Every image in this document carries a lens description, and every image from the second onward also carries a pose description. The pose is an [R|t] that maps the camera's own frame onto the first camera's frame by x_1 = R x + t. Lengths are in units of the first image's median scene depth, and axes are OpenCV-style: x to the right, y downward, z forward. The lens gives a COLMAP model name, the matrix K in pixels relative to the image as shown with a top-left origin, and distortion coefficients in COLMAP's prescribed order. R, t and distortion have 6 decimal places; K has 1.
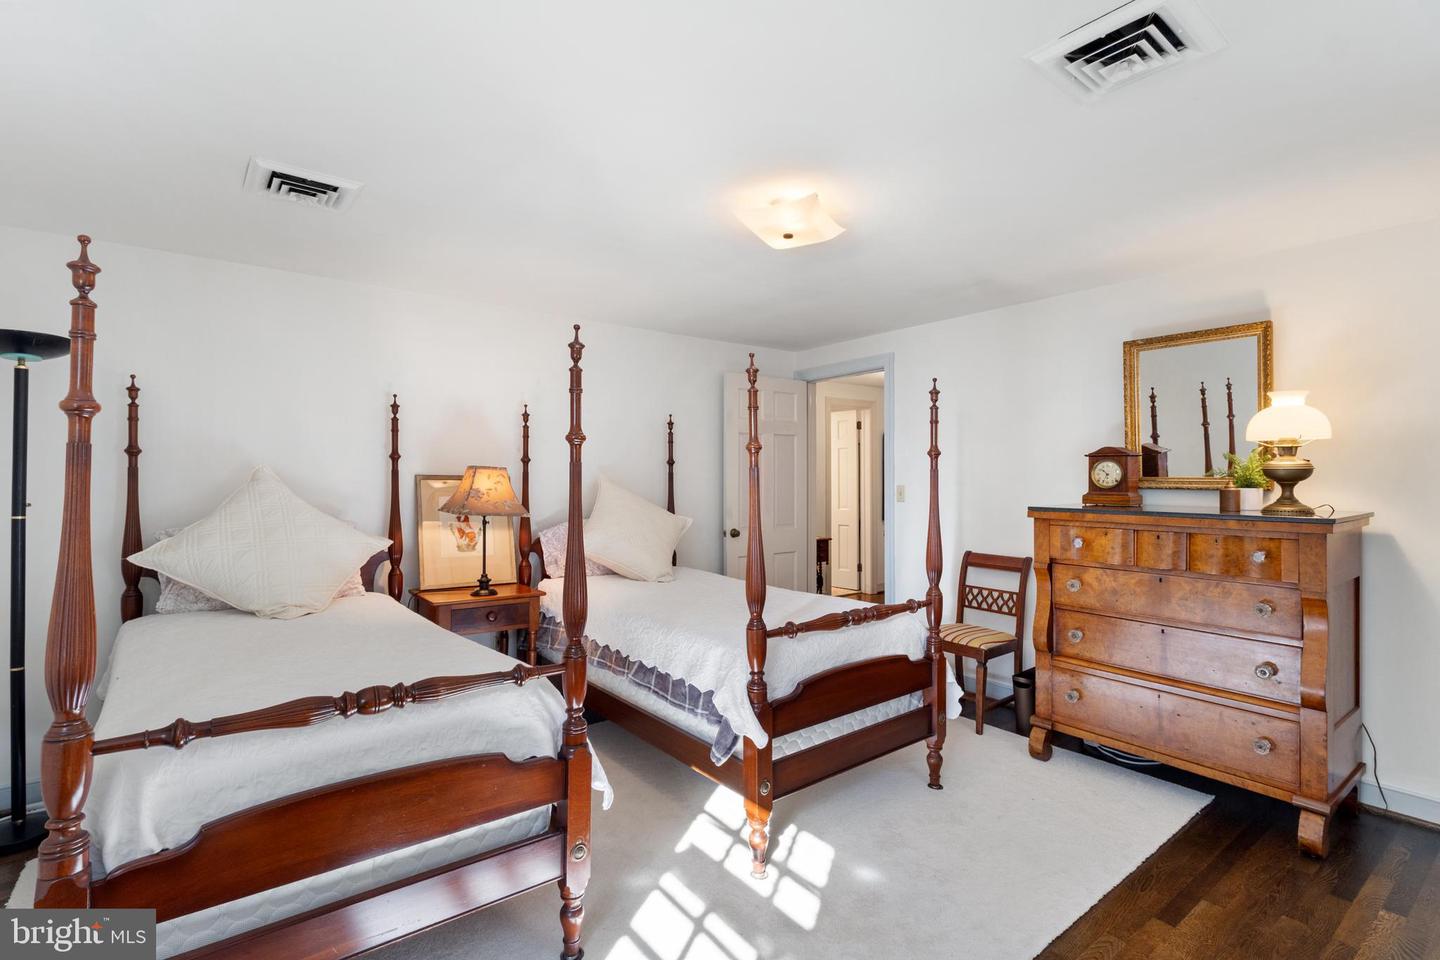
lens RADIAL K [[683.5, 0, 712.8], [0, 683.5, 468.0], [0, 0, 1]] dist [0.009470, 0.000035]
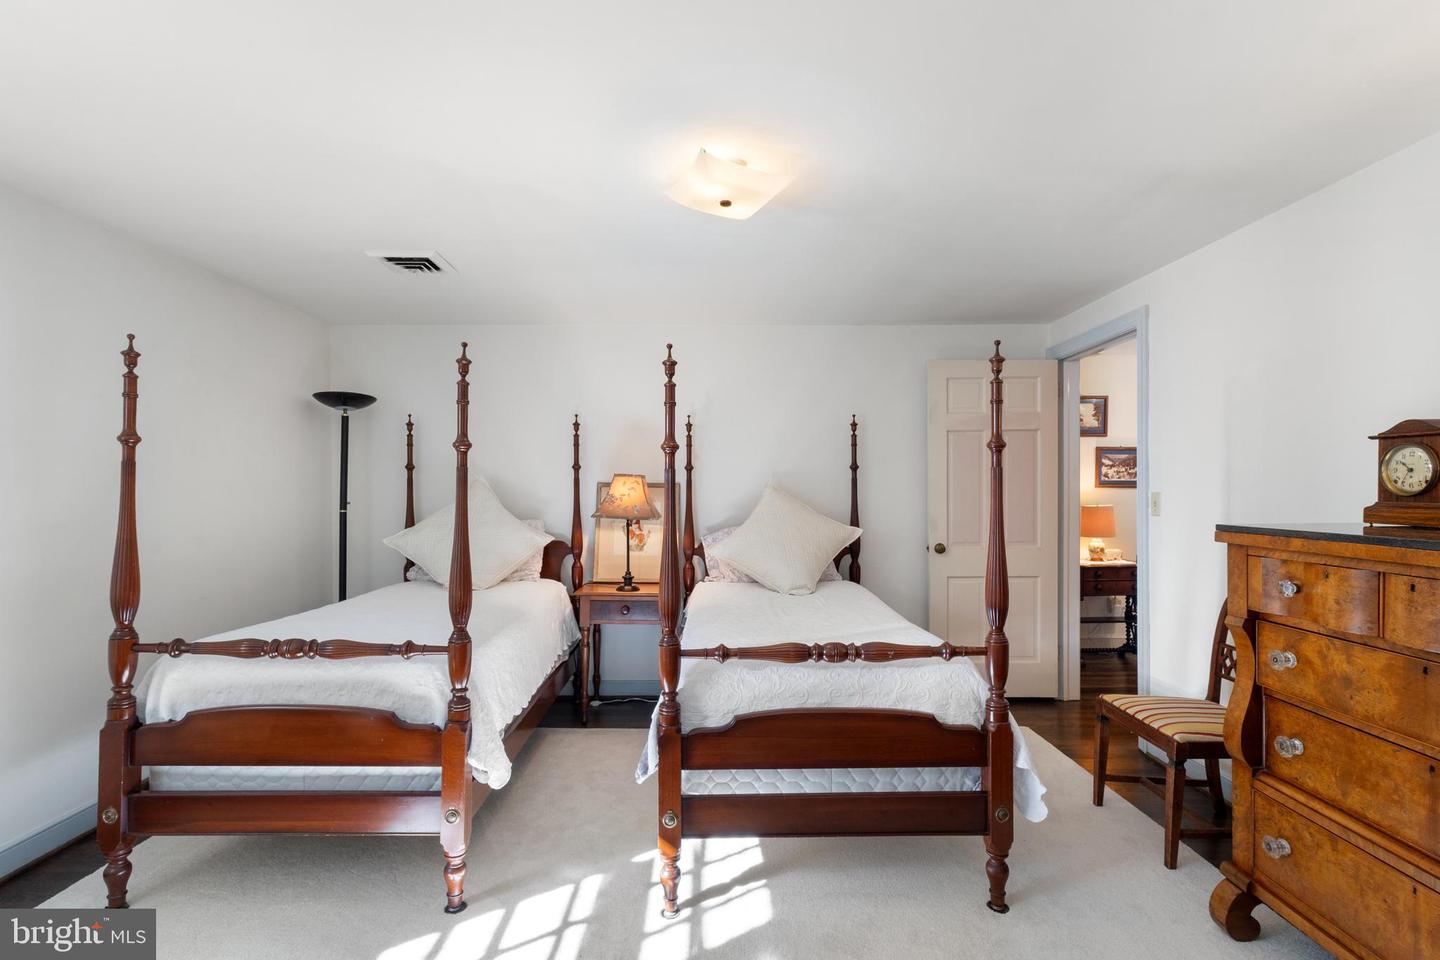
lens RADIAL K [[683.5, 0, 719.5], [0, 683.5, 491.5], [0, 0, 1]] dist [0.009470, 0.000035]
pose [[0.789879, -0.000755, -0.613262, 0.524355], [0.012225, 0.999820, 0.014515, 0.012691], [0.613140, -0.018962, 0.789746, 0.248122]]
